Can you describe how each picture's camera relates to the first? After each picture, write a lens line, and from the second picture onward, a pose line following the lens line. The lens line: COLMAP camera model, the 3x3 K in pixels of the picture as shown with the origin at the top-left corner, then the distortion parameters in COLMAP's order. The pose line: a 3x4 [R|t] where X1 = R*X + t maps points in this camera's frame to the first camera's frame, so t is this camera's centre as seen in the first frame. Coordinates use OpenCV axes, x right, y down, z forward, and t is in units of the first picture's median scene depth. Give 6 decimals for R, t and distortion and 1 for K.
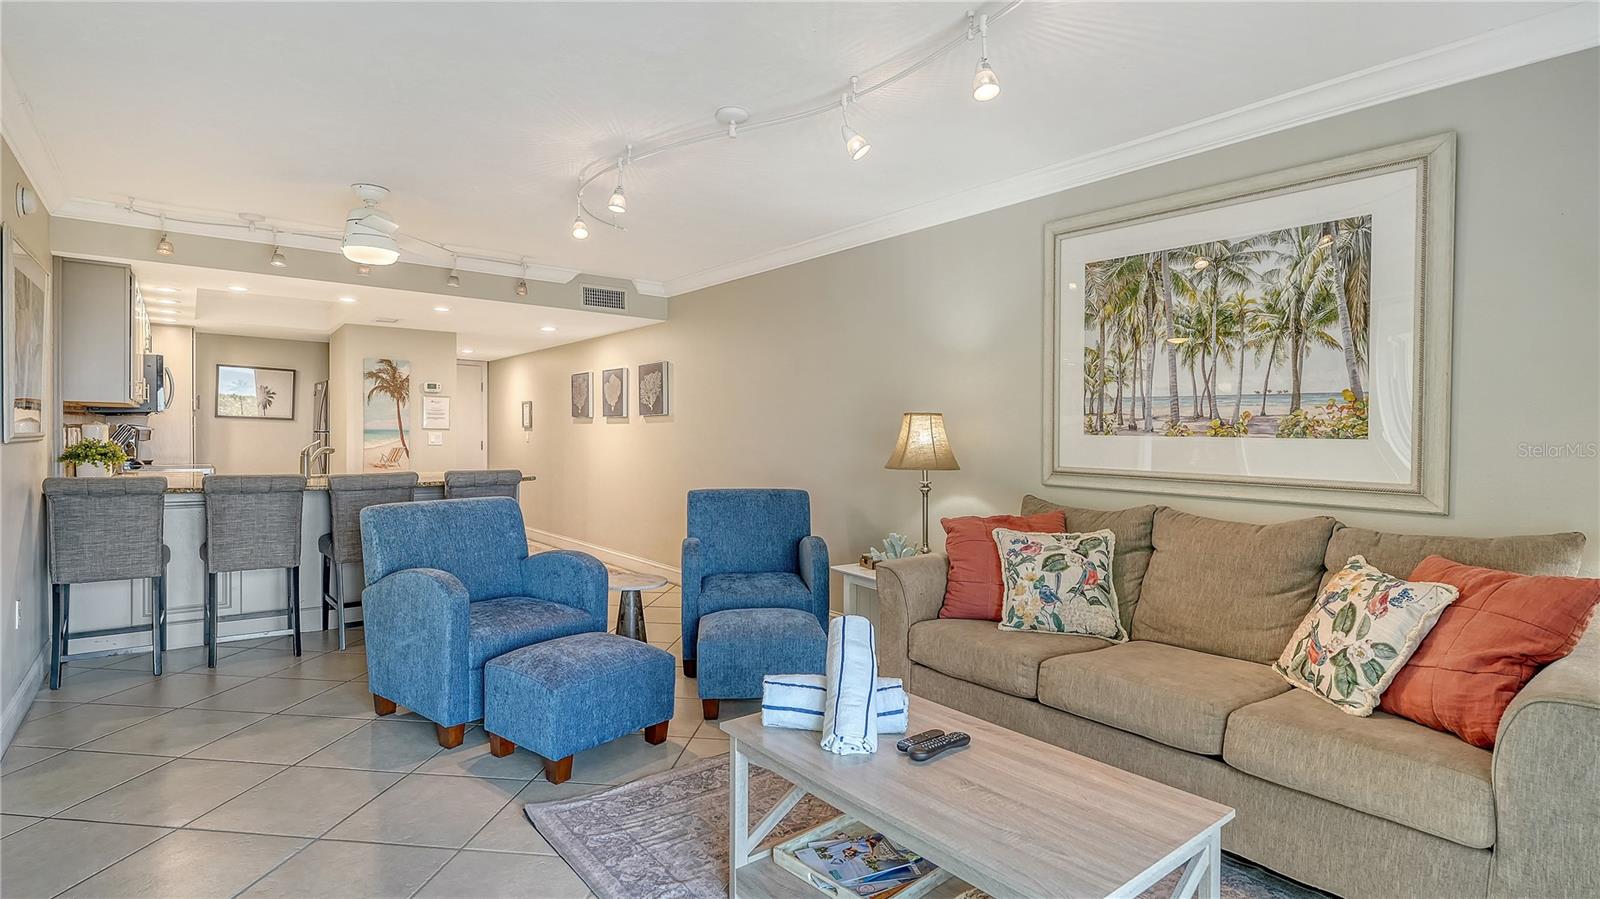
lens RADIAL K [[790.0, 0, 800.0], [0, 790.0, 449.5], [0, 0, 1]] dist [0.002592, 0.000406]
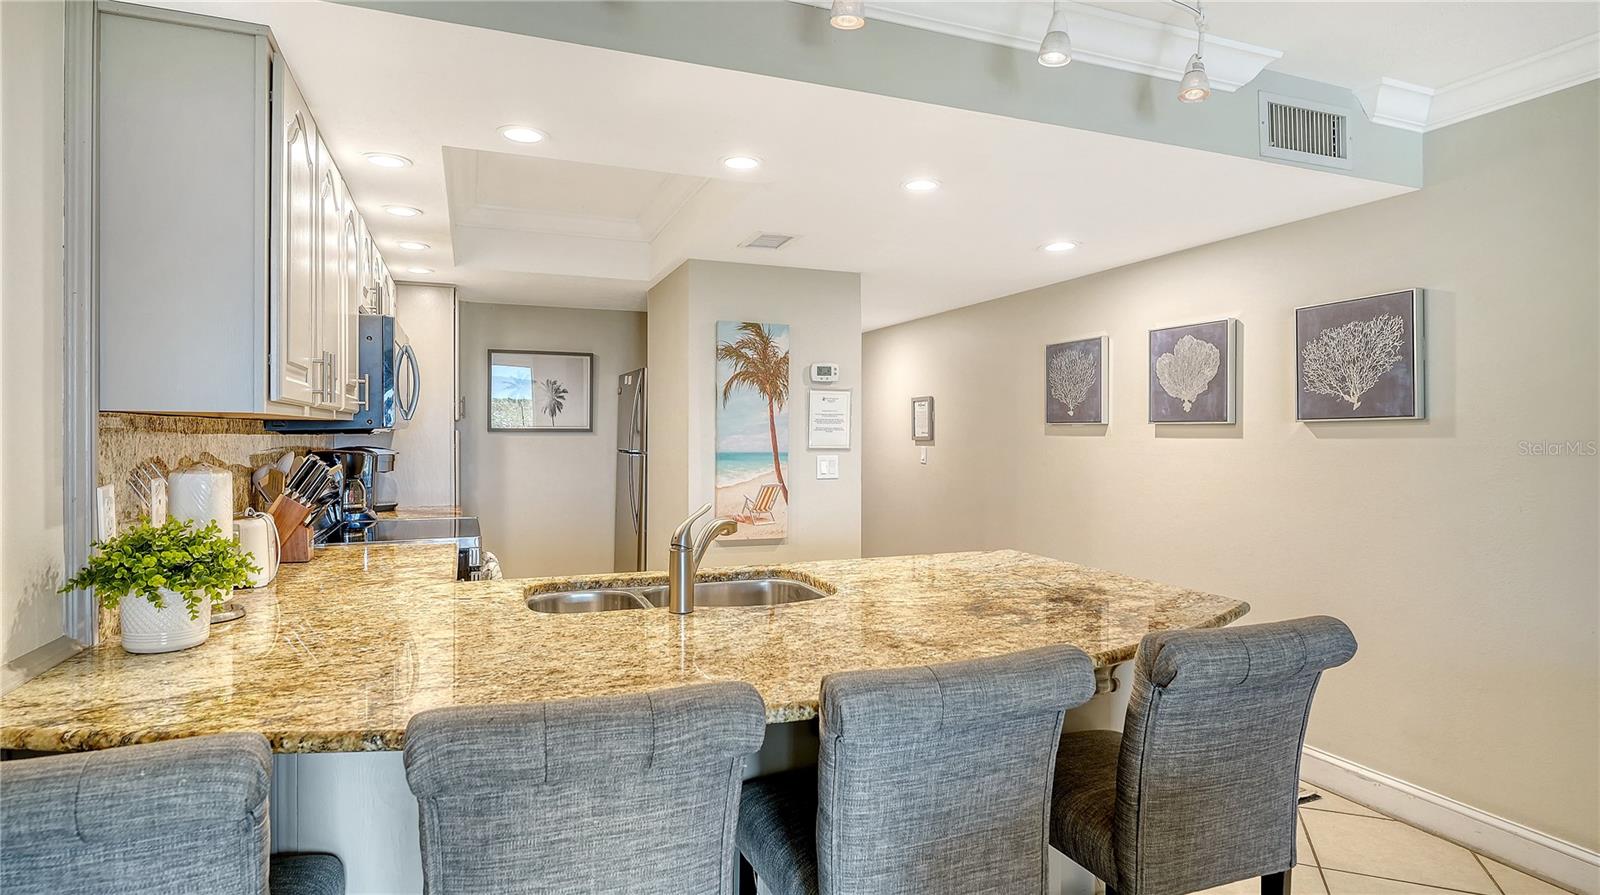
lens RADIAL K [[843.9, 0, 800.0], [0, 843.9, 447.5], [0, 0, 1]] dist [-0.002897, -0.000249]
pose [[0.958268, -0.003092, -0.285856, -0.323424], [0.002393, 0.999993, -0.002793, -0.026478], [0.285862, 0.001992, 0.958269, 0.450049]]
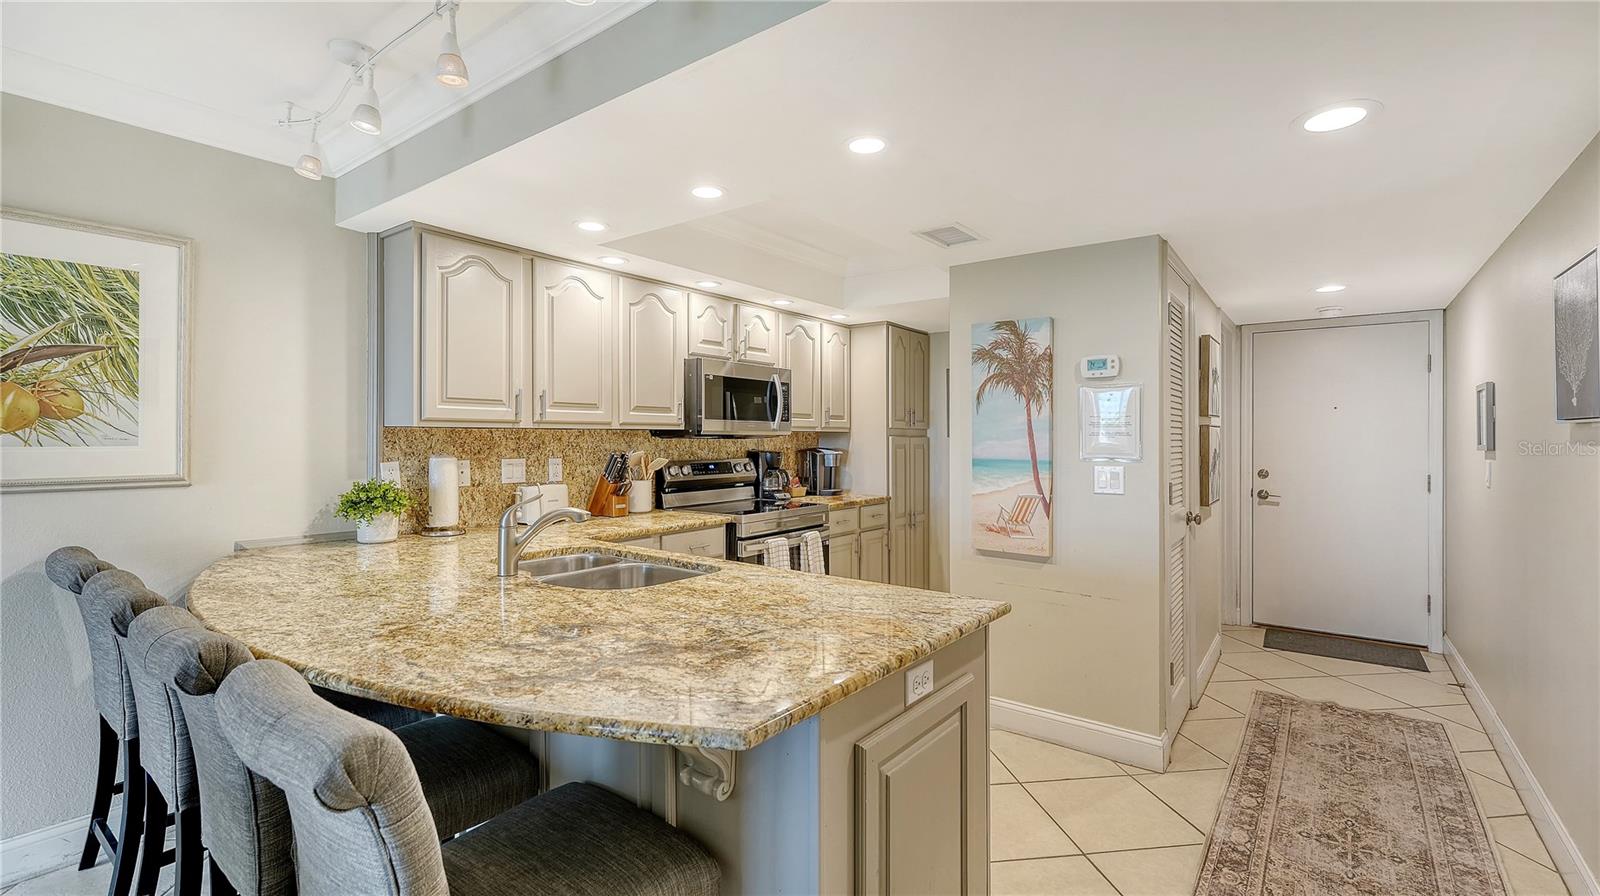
lens RADIAL K [[698.8, 0, 800.0], [0, 698.8, 448.0], [0, 0, 1]] dist [0.001146, 0.000255]
pose [[0.253693, 0.004642, -0.967274, -0.122203], [-0.016098, 0.999870, 0.000576, -0.030143], [0.967151, 0.015425, 0.253735, 0.750193]]
